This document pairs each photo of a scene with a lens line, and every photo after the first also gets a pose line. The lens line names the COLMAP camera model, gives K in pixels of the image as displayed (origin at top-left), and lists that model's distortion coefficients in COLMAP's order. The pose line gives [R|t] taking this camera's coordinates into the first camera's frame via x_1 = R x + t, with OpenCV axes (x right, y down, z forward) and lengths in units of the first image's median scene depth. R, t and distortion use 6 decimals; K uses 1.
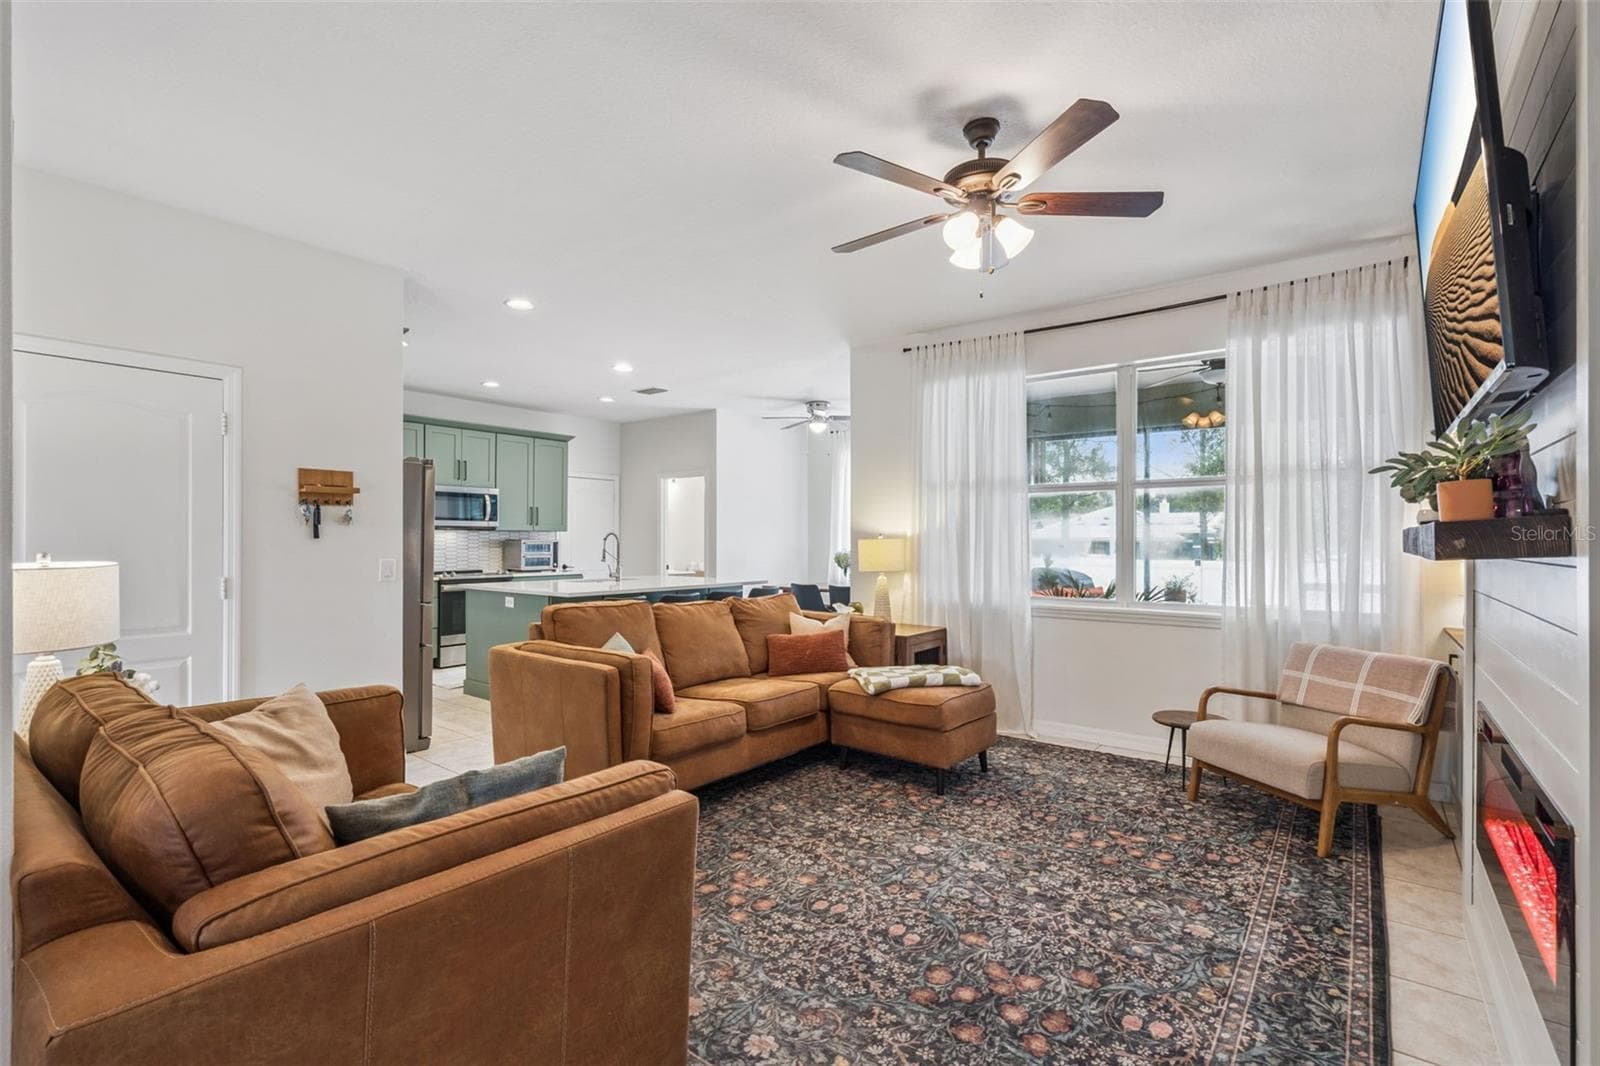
lens RADIAL K [[727.3, 0, 795.3], [0, 727.3, 534.5], [0, 0, 1]] dist [-0.005250, 0.001086]
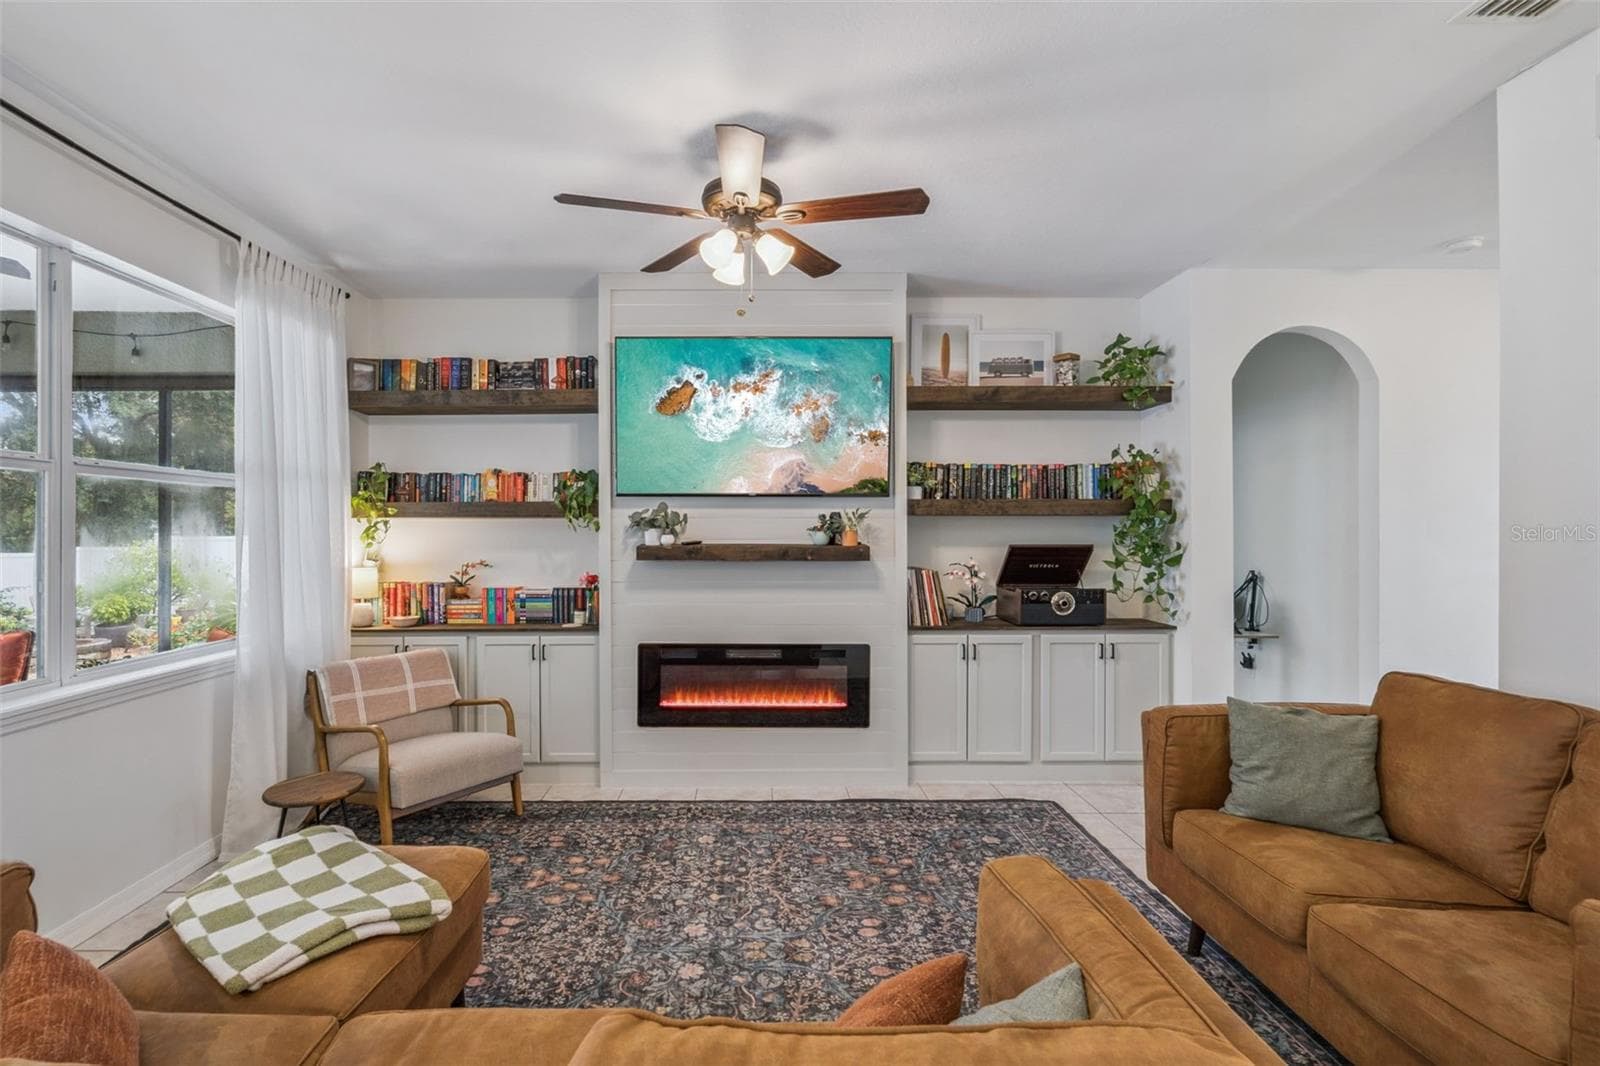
lens RADIAL K [[747.9, 0, 748.5], [0, 747.9, 527.6], [0, 0, 1]] dist [-0.003550, 0.002955]
pose [[-0.620256, -0.000209, 0.784400, -0.387140], [-0.006743, 0.999964, -0.005065, -0.026141], [-0.784371, -0.008431, -0.620235, 1.157523]]
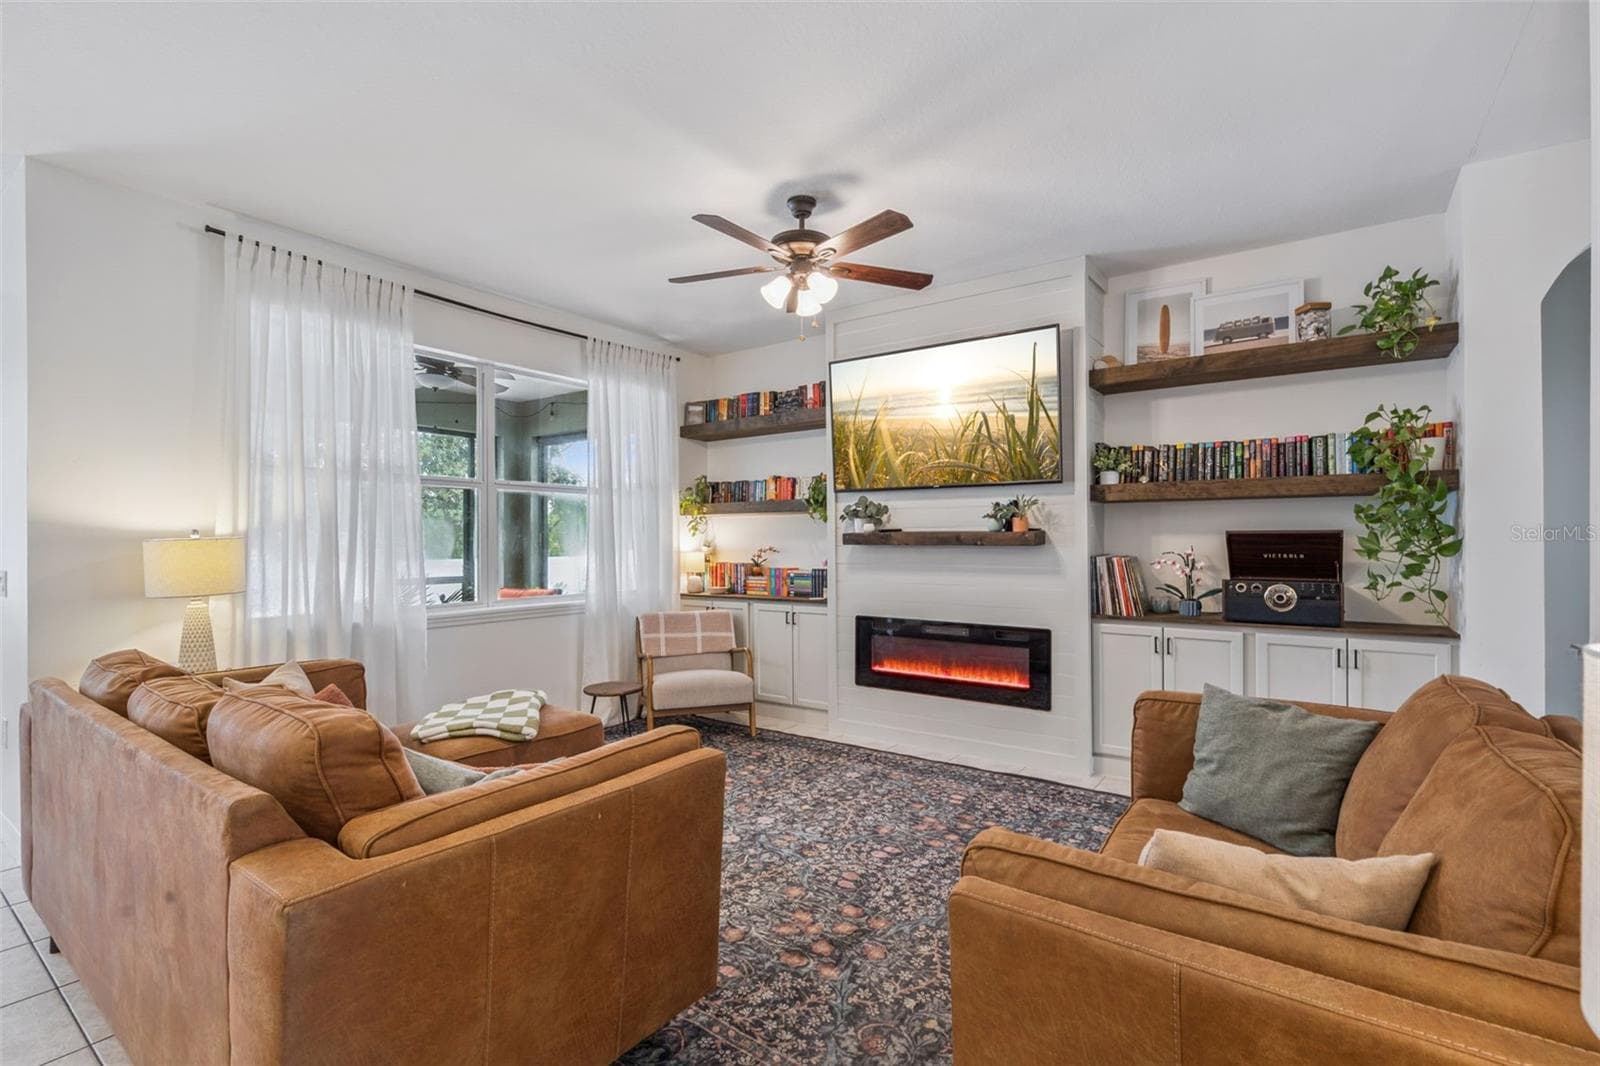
lens RADIAL K [[727.3, 0, 811.2], [0, 727.3, 538.1], [0, 0, 1]] dist [-0.005250, 0.001086]
pose [[-0.057939, -0.001601, 0.998319, -0.693018], [-0.004365, 0.999990, 0.001351, 0.002499], [-0.998311, -0.004279, -0.057945, 0.756895]]
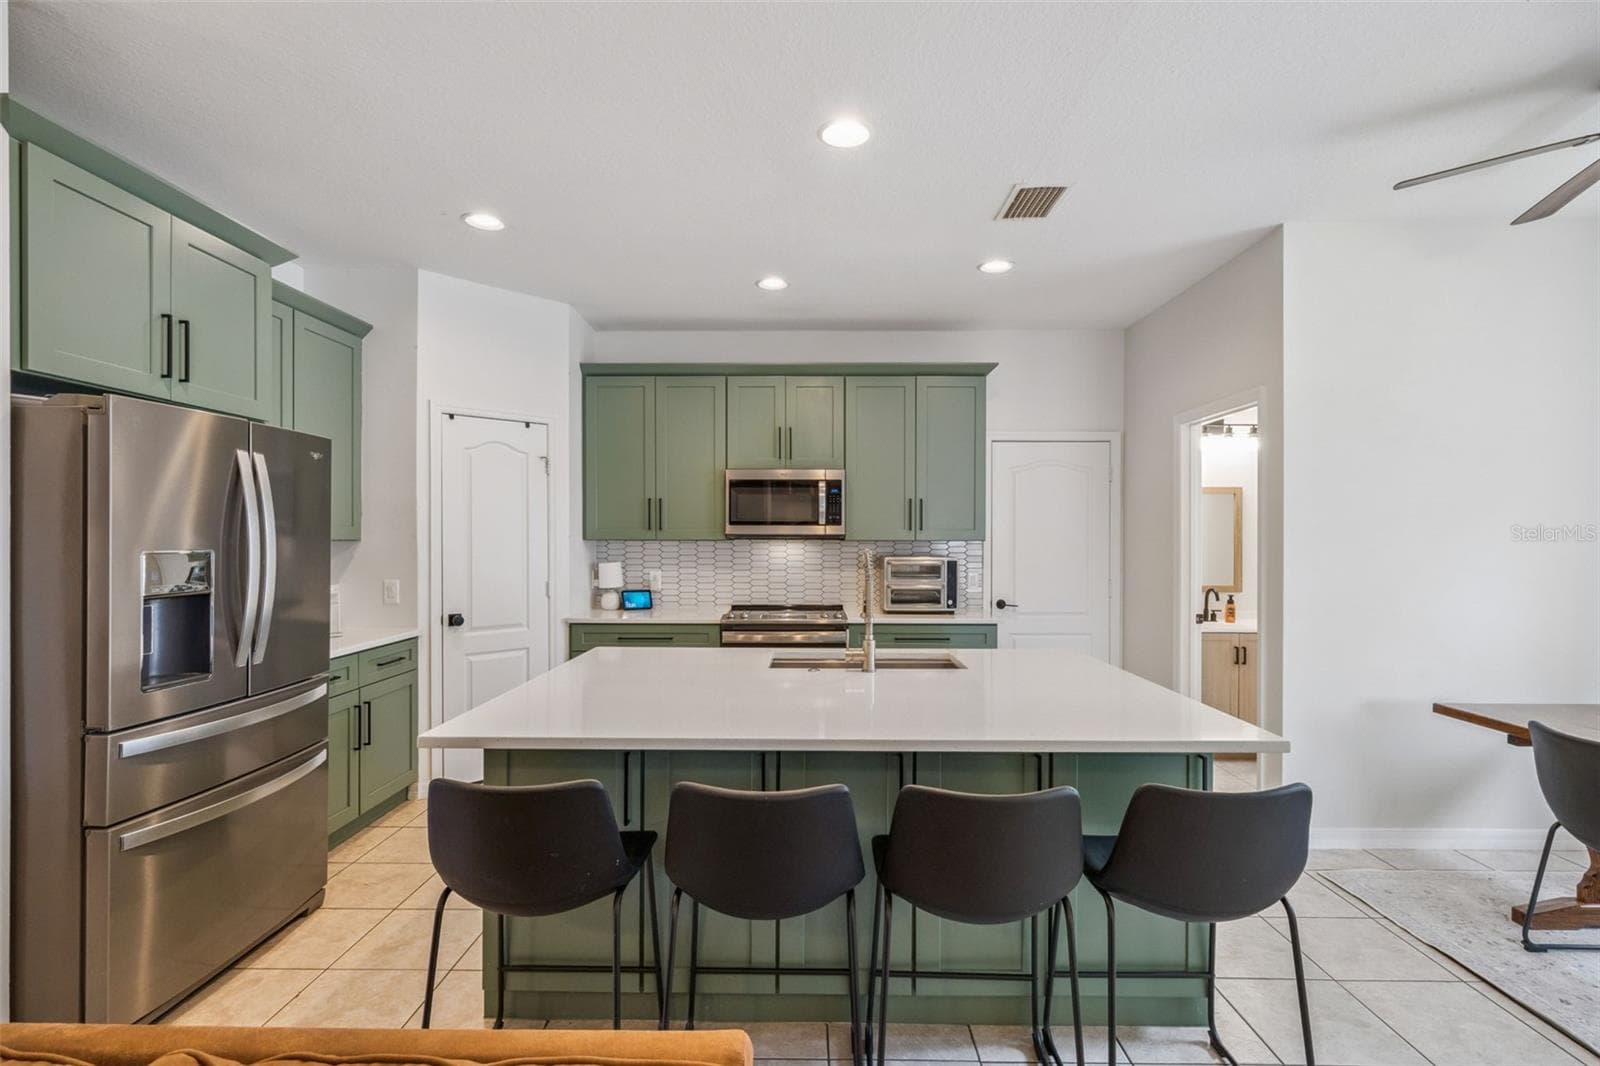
lens RADIAL K [[770.3, 0, 802.9], [0, 770.3, 534.0], [0, 0, 1]] dist [-0.001844, 0.001429]
pose [[0.609786, -0.003772, -0.792557, 0.132191], [0.005372, 0.999985, -0.000626, -0.022425], [0.792548, -0.003876, 0.609797, 1.245196]]
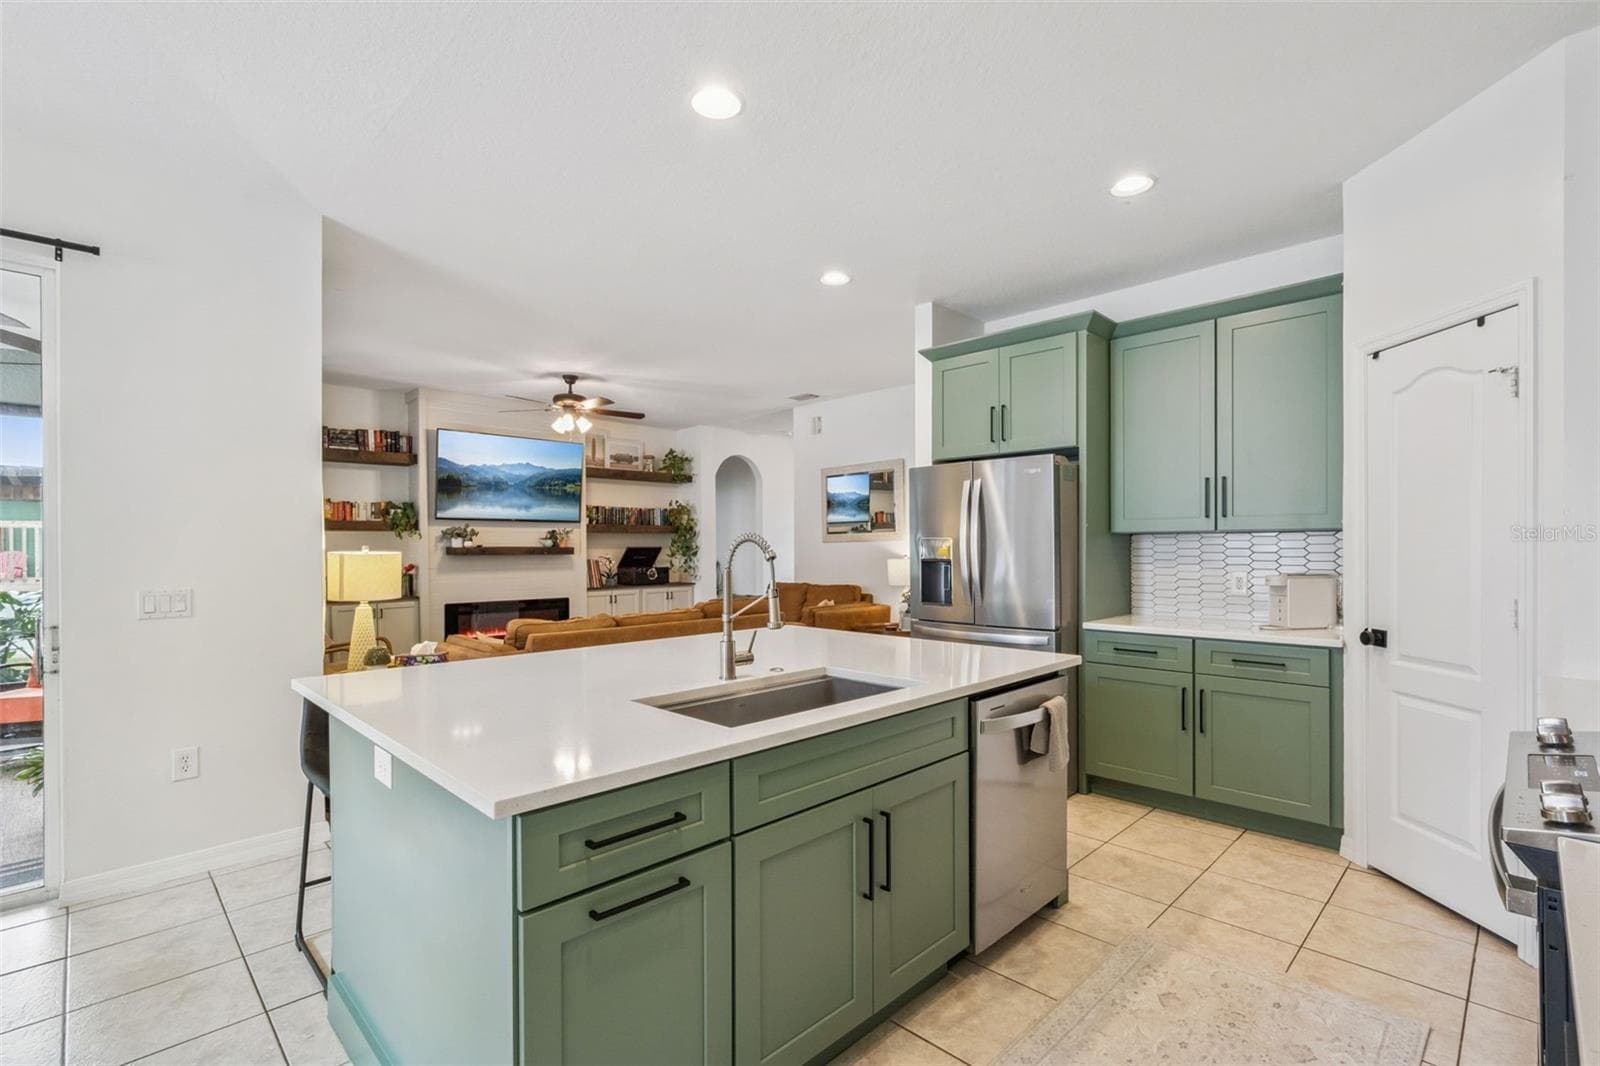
lens RADIAL K [[727.3, 0, 814.8], [0, 727.3, 549.9], [0, 0, 1]] dist [-0.005250, 0.001086]
pose [[-0.994611, 0.001750, 0.103661, -0.560314], [0.001451, 0.999995, -0.002964, 0.008480], [-0.103666, -0.002797, -0.994608, 2.342812]]
